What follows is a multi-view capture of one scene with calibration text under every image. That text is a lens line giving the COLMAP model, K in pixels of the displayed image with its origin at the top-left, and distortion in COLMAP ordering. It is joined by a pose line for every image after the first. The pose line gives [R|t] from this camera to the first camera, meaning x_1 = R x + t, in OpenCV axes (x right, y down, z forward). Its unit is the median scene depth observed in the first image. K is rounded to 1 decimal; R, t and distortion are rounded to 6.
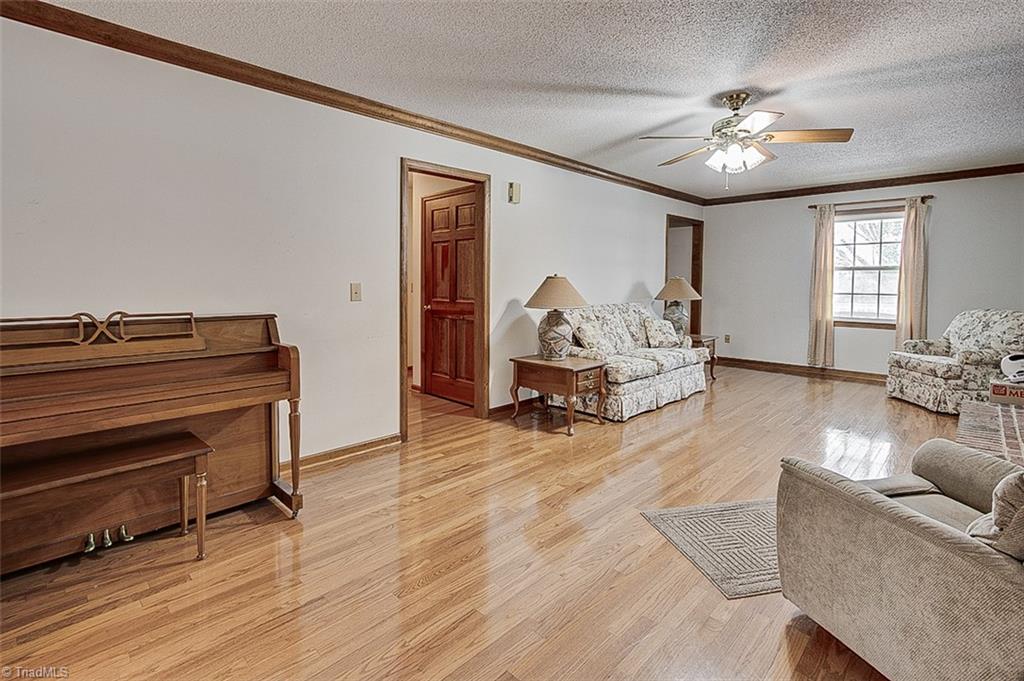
lens RADIAL K [[488.0, 0, 524.8], [0, 488.0, 302.3], [0, 0, 1]] dist [-0.009500, 0.005525]
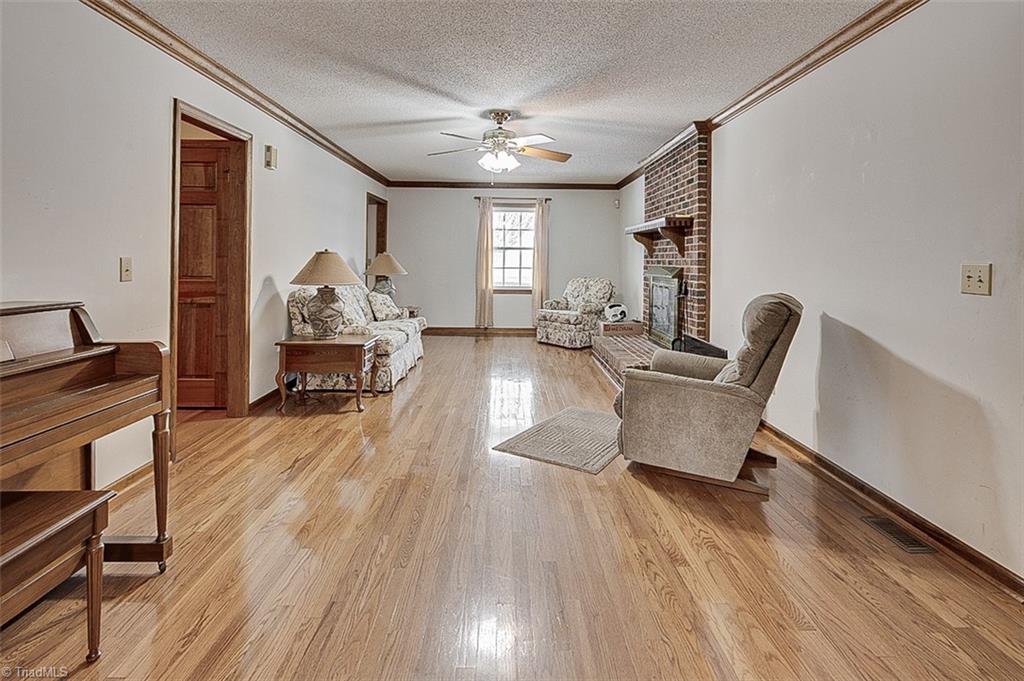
lens RADIAL K [[488.0, 0, 542.8], [0, 488.0, 261.9], [0, 0, 1]] dist [-0.009500, 0.005525]
pose [[0.705243, 0.001479, 0.708964, -0.253437], [0.022041, 0.999469, -0.024011, -0.000267], [-0.708623, 0.032560, 0.704836, 0.018942]]
